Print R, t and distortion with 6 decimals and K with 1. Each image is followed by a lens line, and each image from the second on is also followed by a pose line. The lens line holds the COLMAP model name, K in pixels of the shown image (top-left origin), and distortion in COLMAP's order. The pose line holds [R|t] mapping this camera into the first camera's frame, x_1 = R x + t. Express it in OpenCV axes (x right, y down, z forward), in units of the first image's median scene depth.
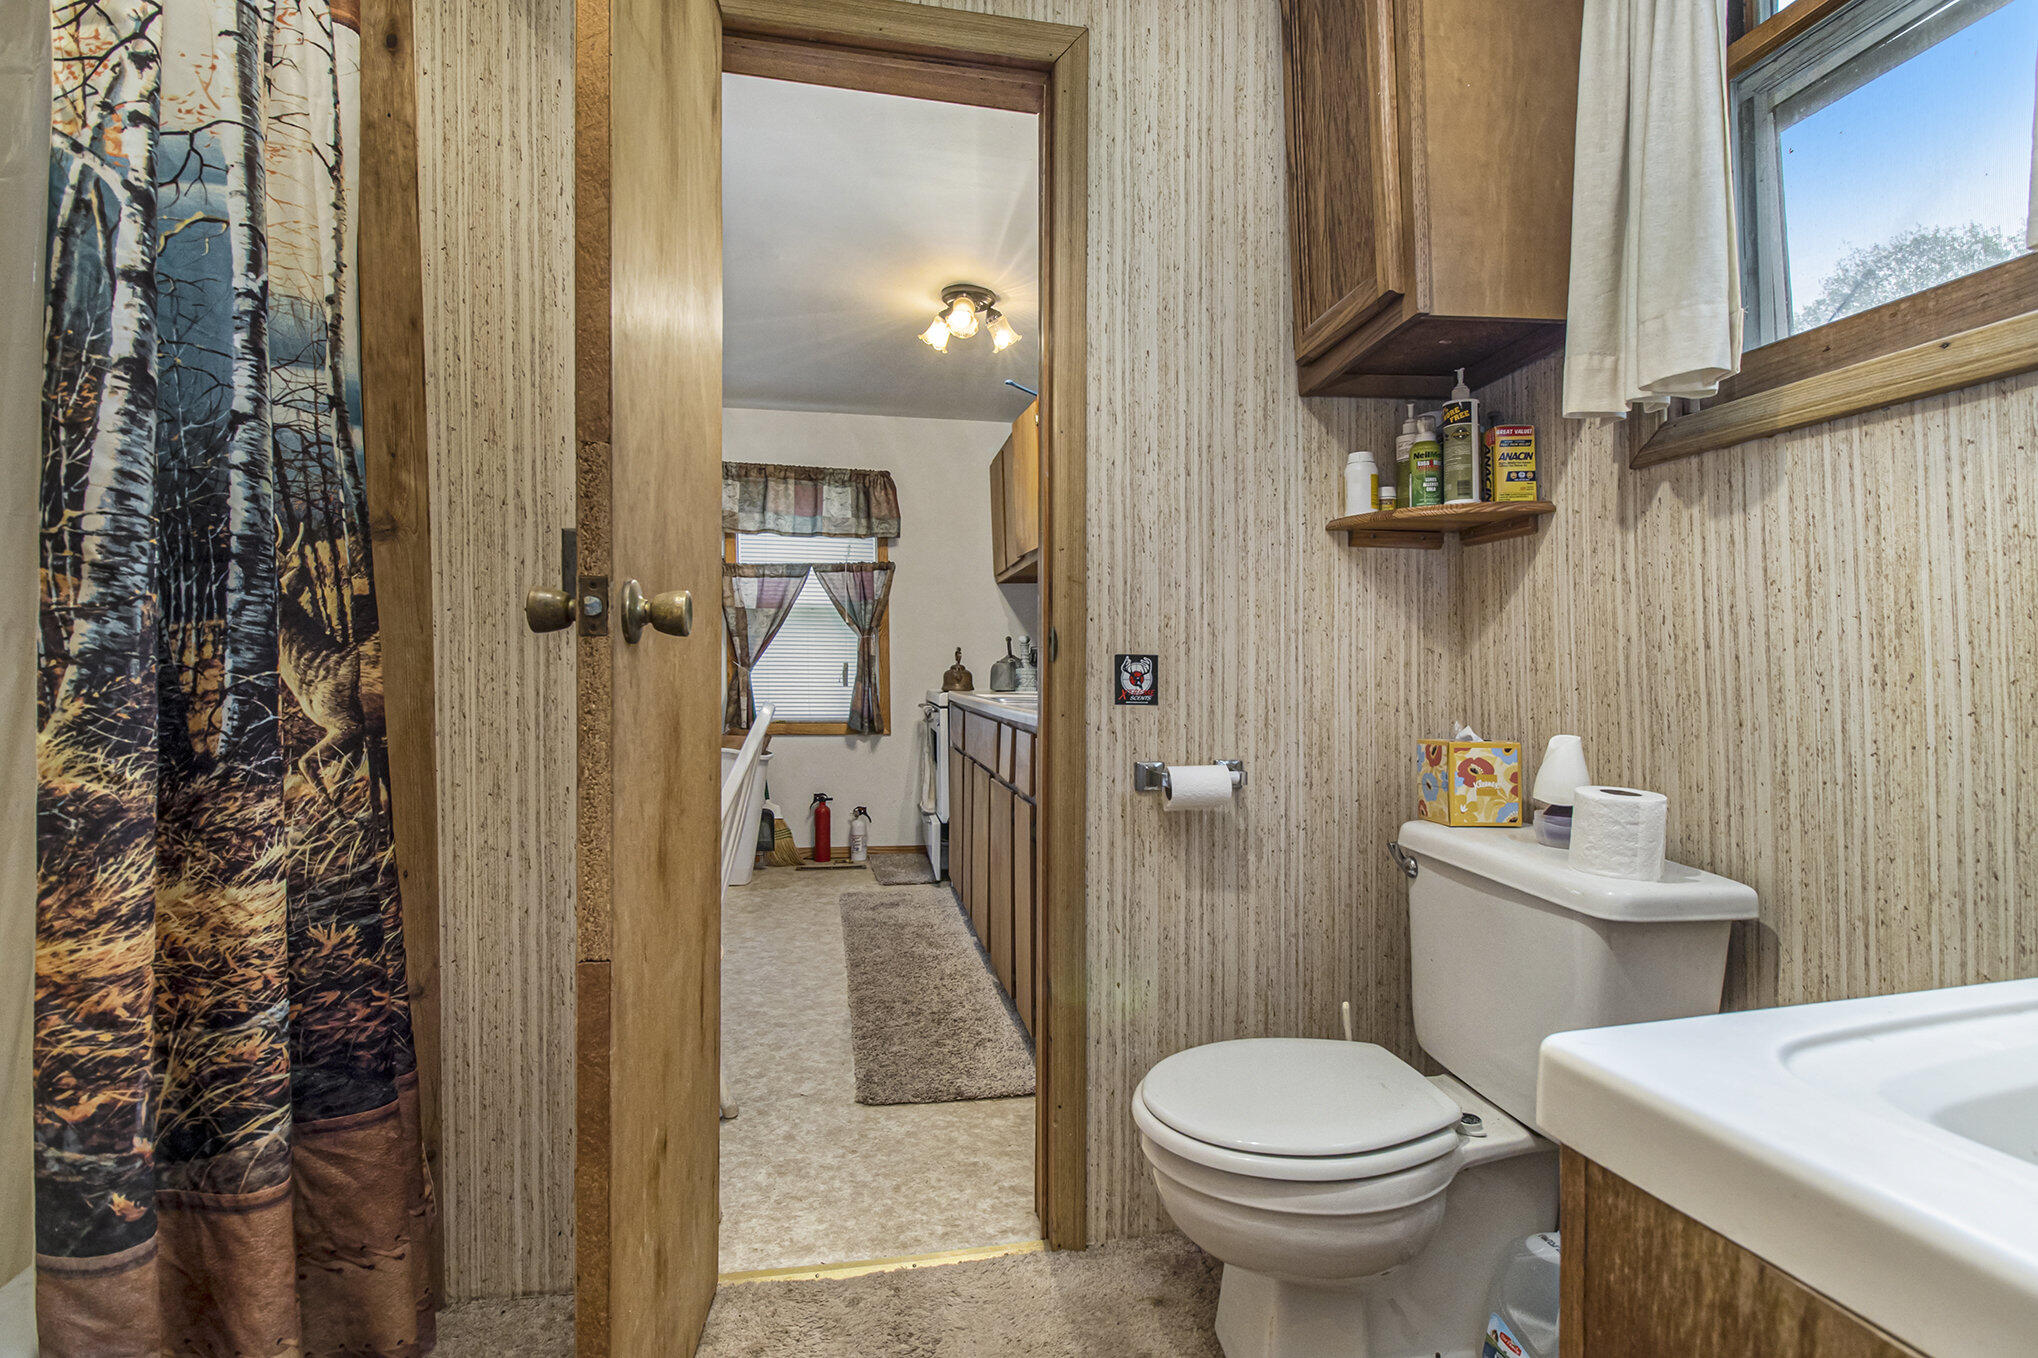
lens RADIAL K [[990.3, 0, 1030.8], [0, 990.3, 677.3], [0, 0, 1]] dist [-0.001127, -0.000324]
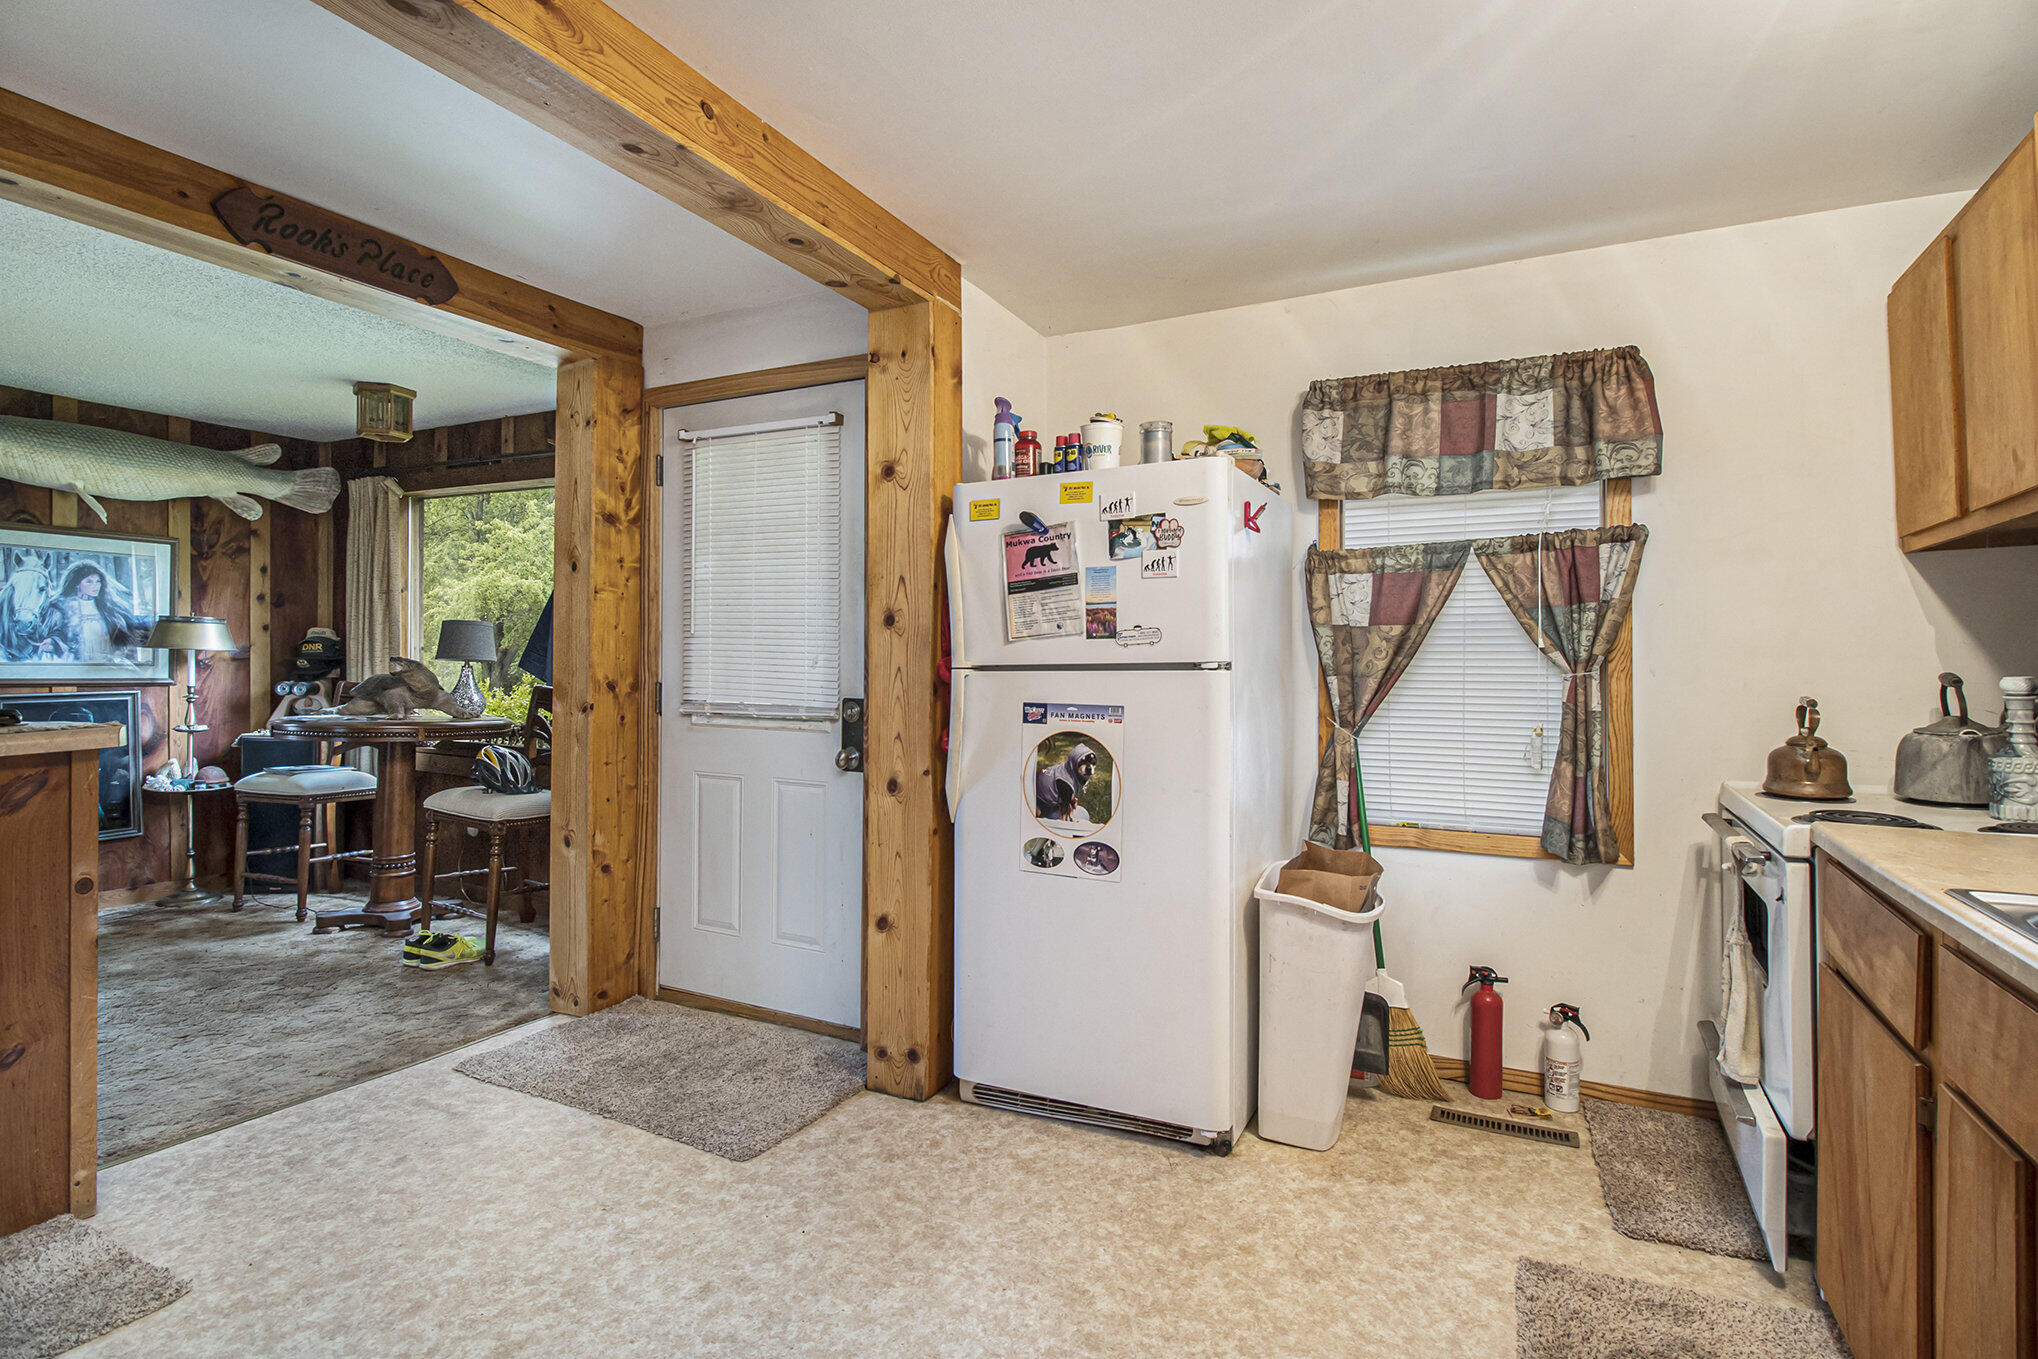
lens RADIAL K [[990.3, 0, 1032.1], [0, 990.3, 684.0], [0, 0, 1]] dist [-0.001127, -0.000324]
pose [[0.777359, 0.014390, -0.628892, -0.064684], [0.001879, 0.999681, 0.025196, -0.049821], [0.629054, -0.020768, 0.777084, 0.419315]]
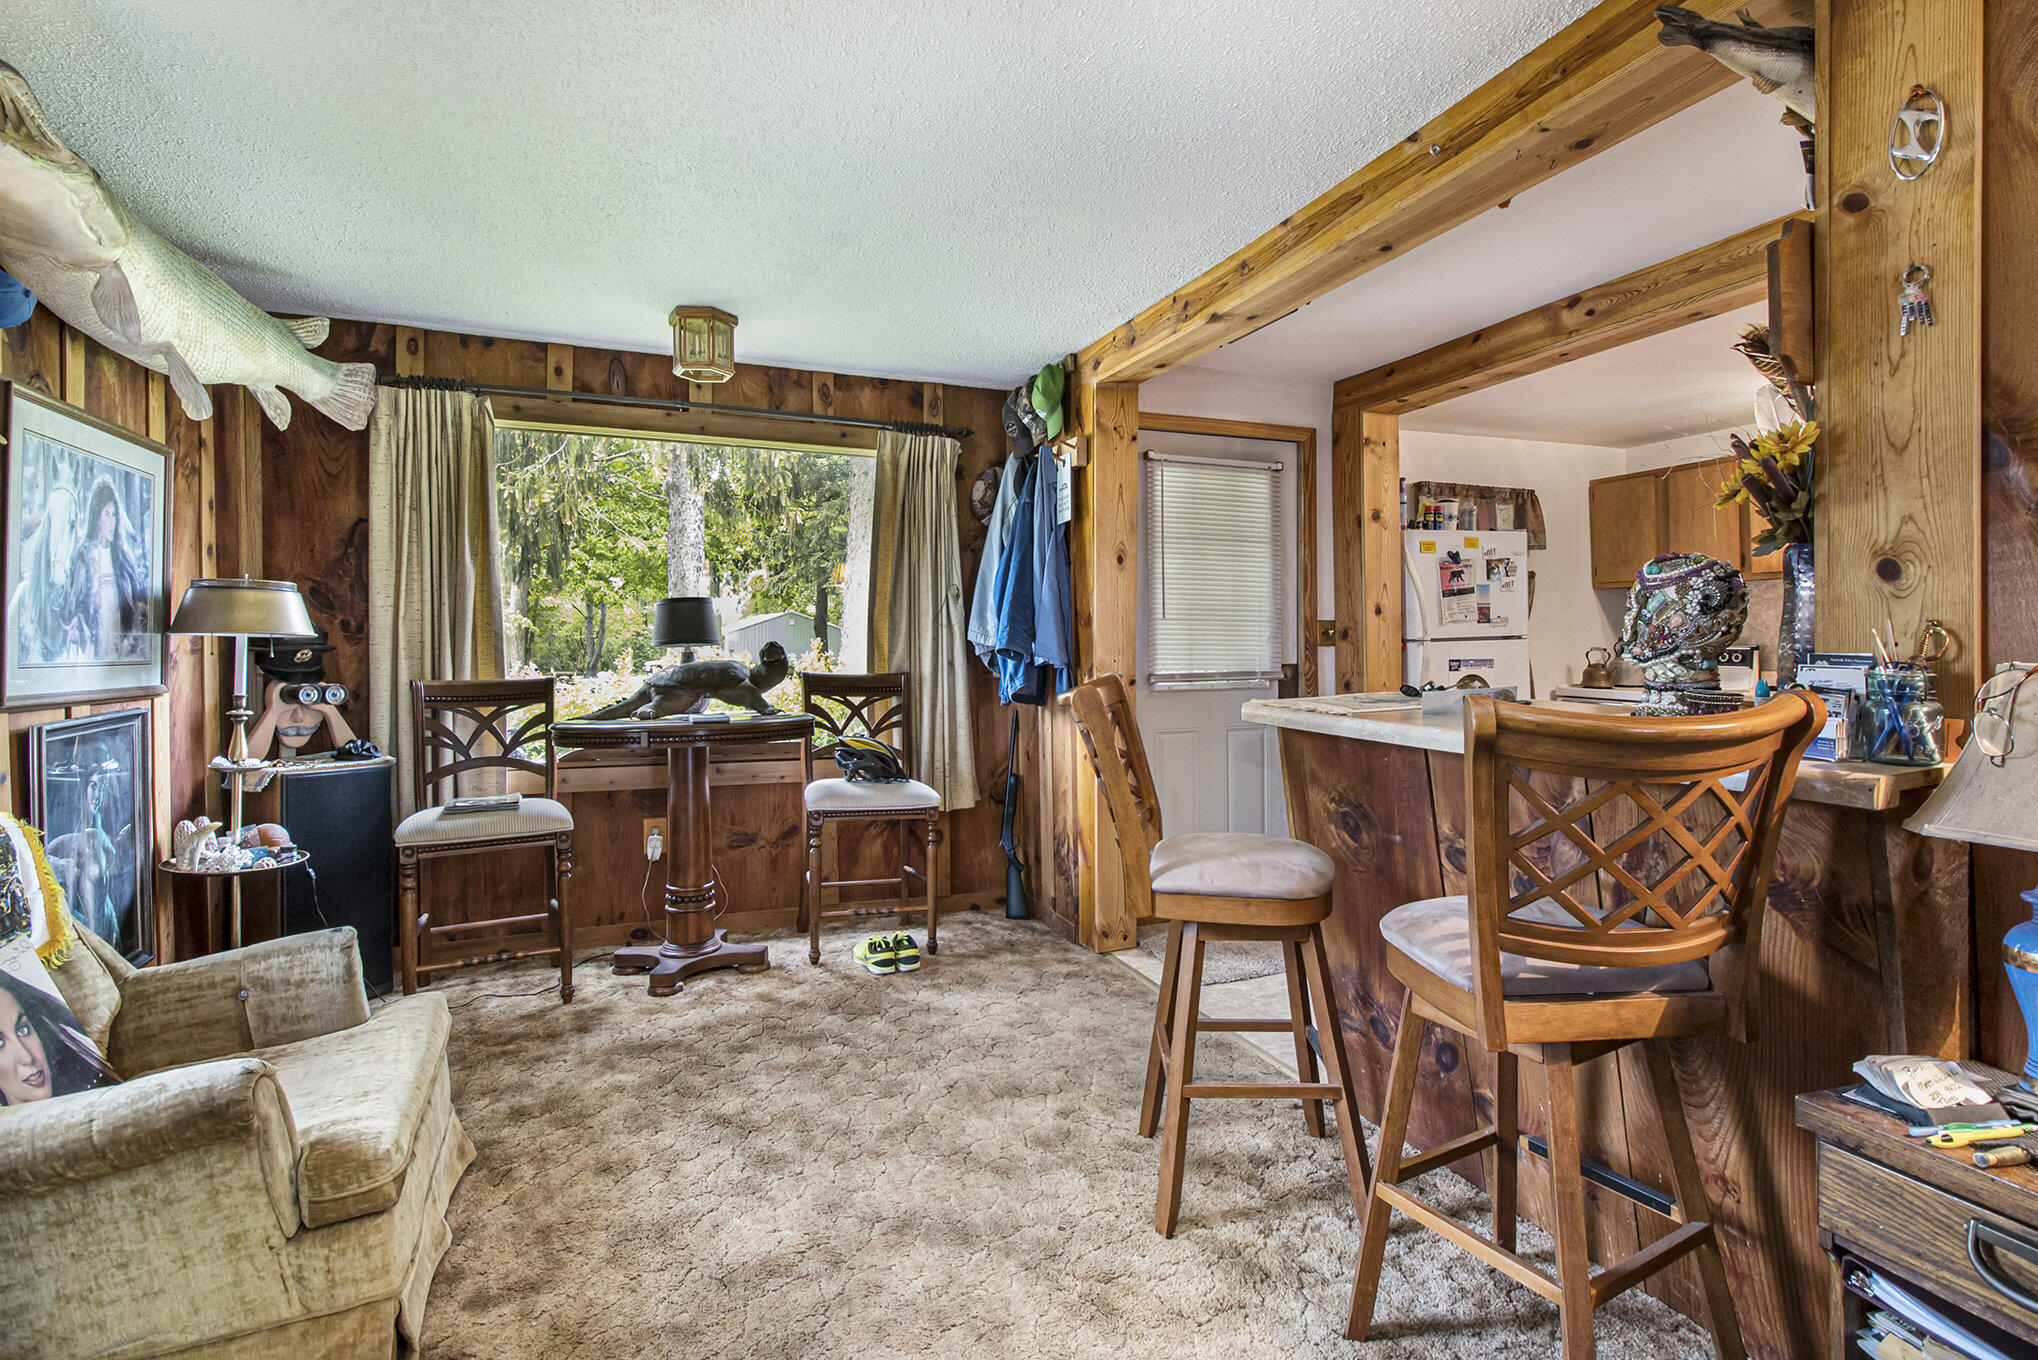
lens RADIAL K [[990.3, 0, 1022.0], [0, 990.3, 659.3], [0, 0, 1]] dist [-0.001127, -0.000324]
pose [[0.983630, -0.015965, 0.179490, -0.935709], [0.010679, 0.999482, 0.030373, -0.058985], [-0.179882, -0.027959, 0.983291, 0.003232]]
